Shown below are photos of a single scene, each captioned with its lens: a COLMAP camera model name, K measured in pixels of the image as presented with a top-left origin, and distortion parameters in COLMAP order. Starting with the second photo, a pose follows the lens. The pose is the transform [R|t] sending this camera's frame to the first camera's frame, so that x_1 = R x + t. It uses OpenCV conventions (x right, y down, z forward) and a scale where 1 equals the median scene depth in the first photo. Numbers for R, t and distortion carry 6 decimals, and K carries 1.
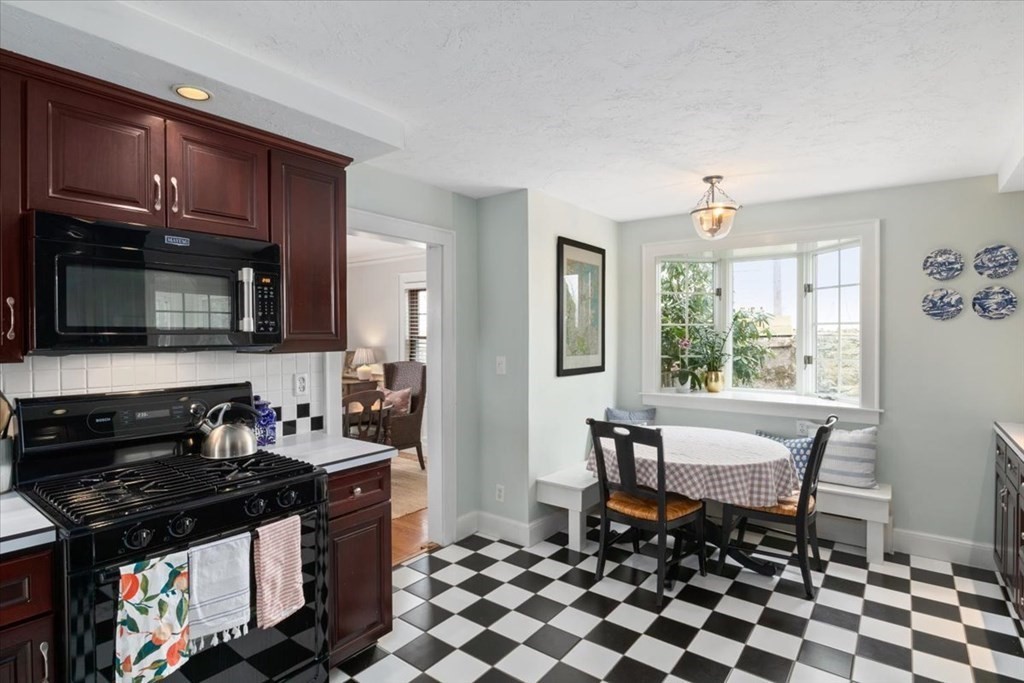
lens RADIAL K [[524.9, 0, 516.6], [0, 524.9, 336.2], [0, 0, 1]] dist [-0.004503, 0.001526]
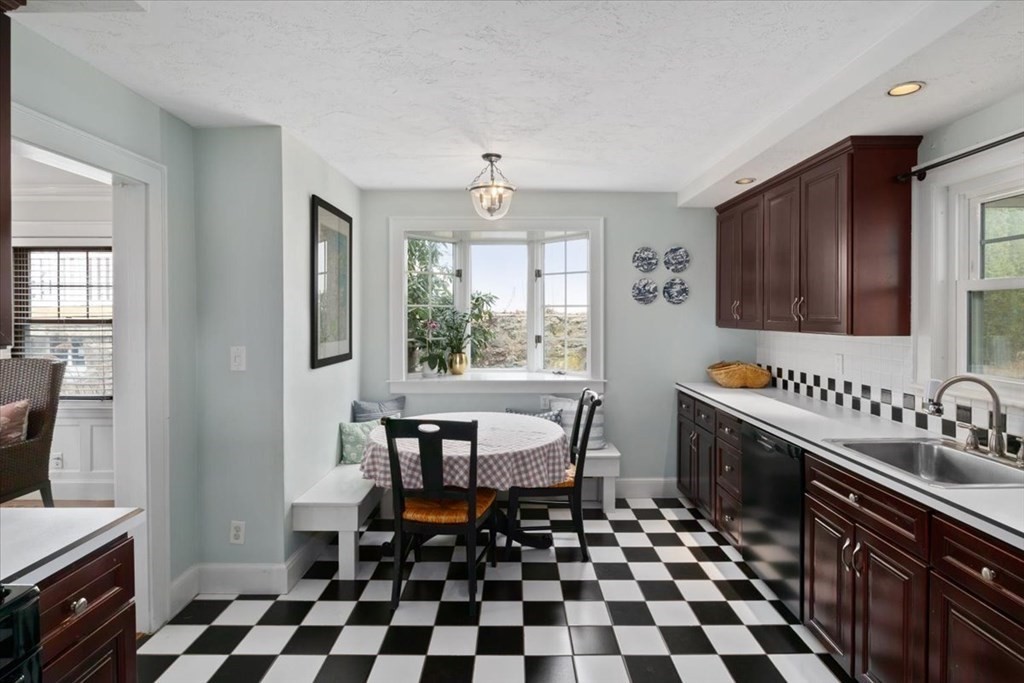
lens RADIAL K [[524.9, 0, 509.8], [0, 524.9, 316.3], [0, 0, 1]] dist [-0.004503, 0.001526]
pose [[0.794629, -0.002862, 0.607088, -0.179851], [0.003778, 0.999993, -0.000231, -0.002505], [-0.607083, 0.002477, 0.794634, 0.189302]]
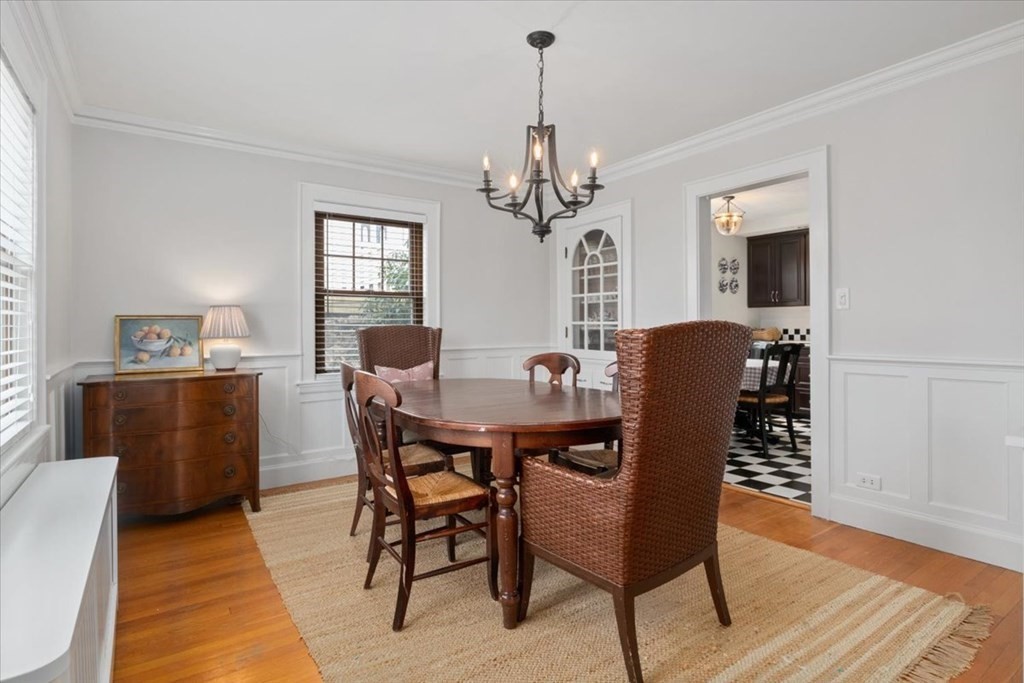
lens RADIAL K [[524.9, 0, 514.4], [0, 524.9, 333.7], [0, 0, 1]] dist [-0.004503, 0.001526]
pose [[0.312276, -0.018957, 0.949802, -1.262613], [0.009393, 0.999814, 0.016867, 0.078853], [-0.949945, 0.003655, 0.312396, 1.039811]]
